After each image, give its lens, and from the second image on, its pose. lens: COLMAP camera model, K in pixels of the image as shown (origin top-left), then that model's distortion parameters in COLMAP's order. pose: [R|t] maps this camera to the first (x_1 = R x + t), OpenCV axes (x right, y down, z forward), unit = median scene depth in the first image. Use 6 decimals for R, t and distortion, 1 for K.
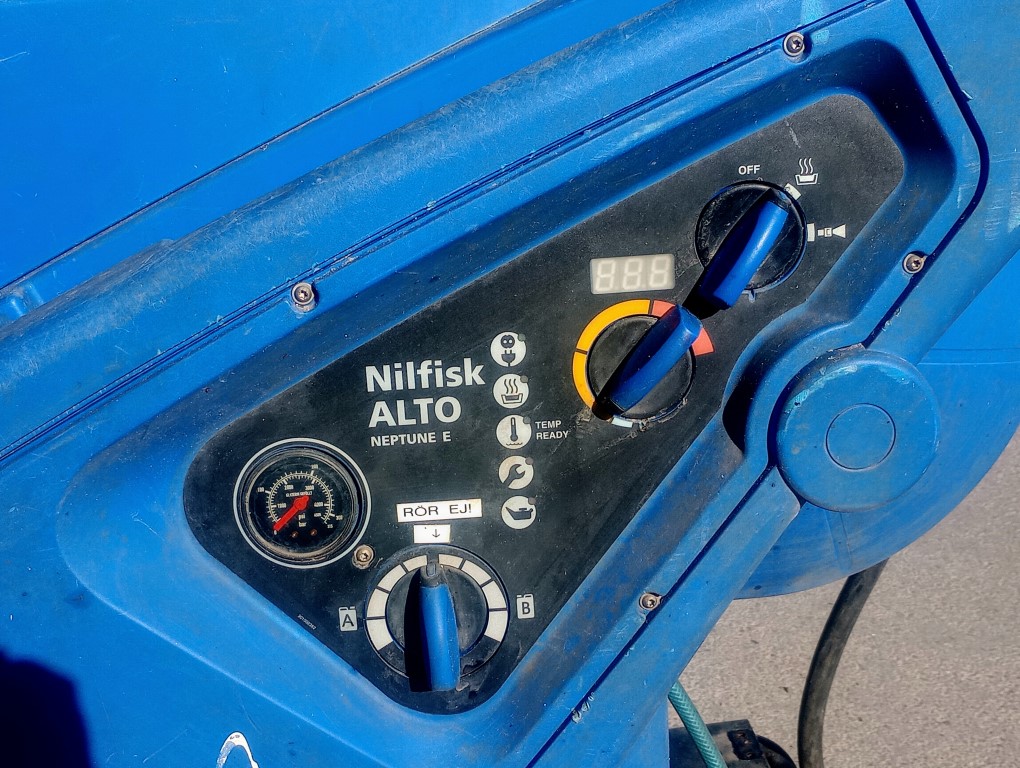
lens RADIAL K [[1455.3, 0, 471.9], [0, 1455.3, 387.4], [0, 0, 1]] dist [0.076707, 0.000000]
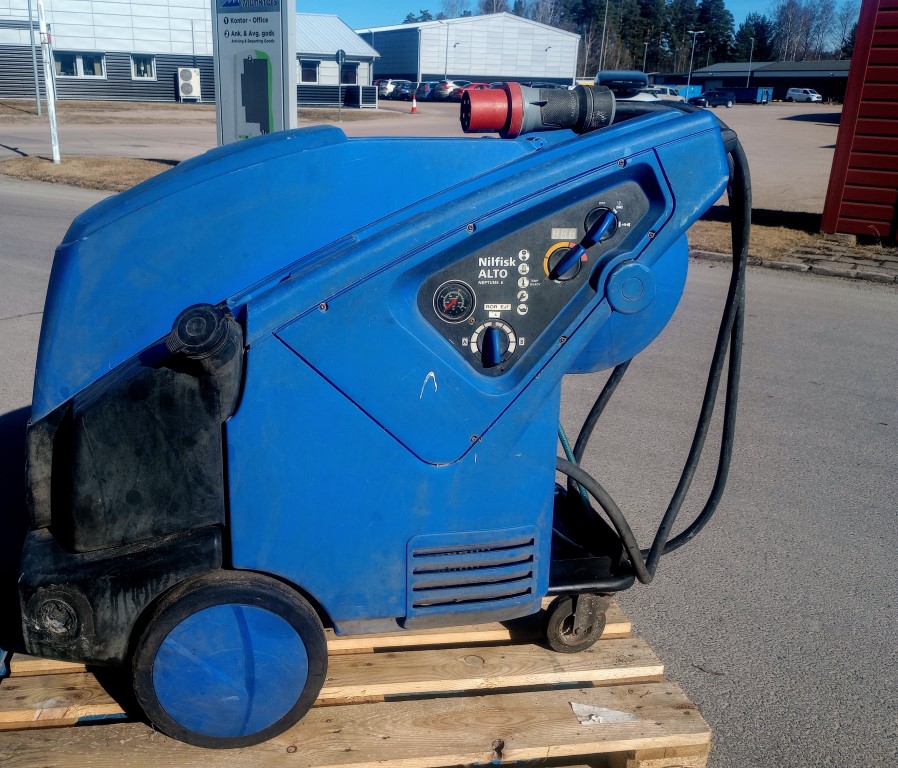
lens RADIAL K [[812.9, 0, 362.6], [0, 812.9, 387.6], [0, 0, 1]] dist [0.034139, 0.000000]
pose [[0.997343, 0.056731, 0.045690, -0.387474], [-0.053636, 0.996355, -0.066332, 0.394932], [-0.049287, 0.063705, 0.996751, -0.727277]]
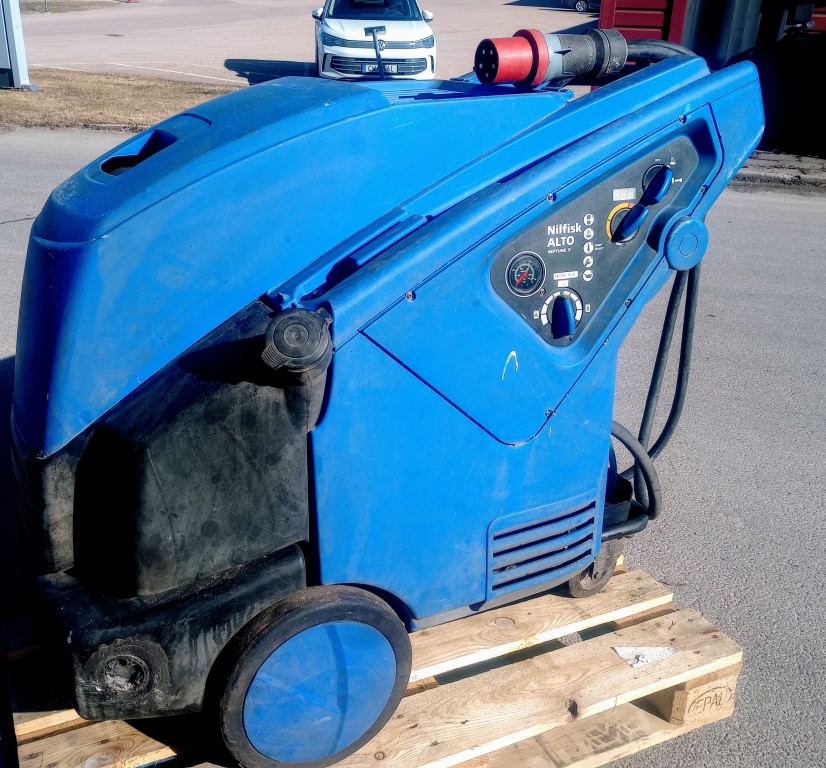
lens RADIAL K [[865.4, 0, 334.3], [0, 865.4, 370.7], [0, 0, 1]] dist [0.036425, 0.000000]
pose [[0.955471, -0.064006, 0.288060, -1.024484], [0.062669, 0.997938, 0.013873, 0.229994], [-0.288354, 0.004797, 0.957512, -0.586992]]
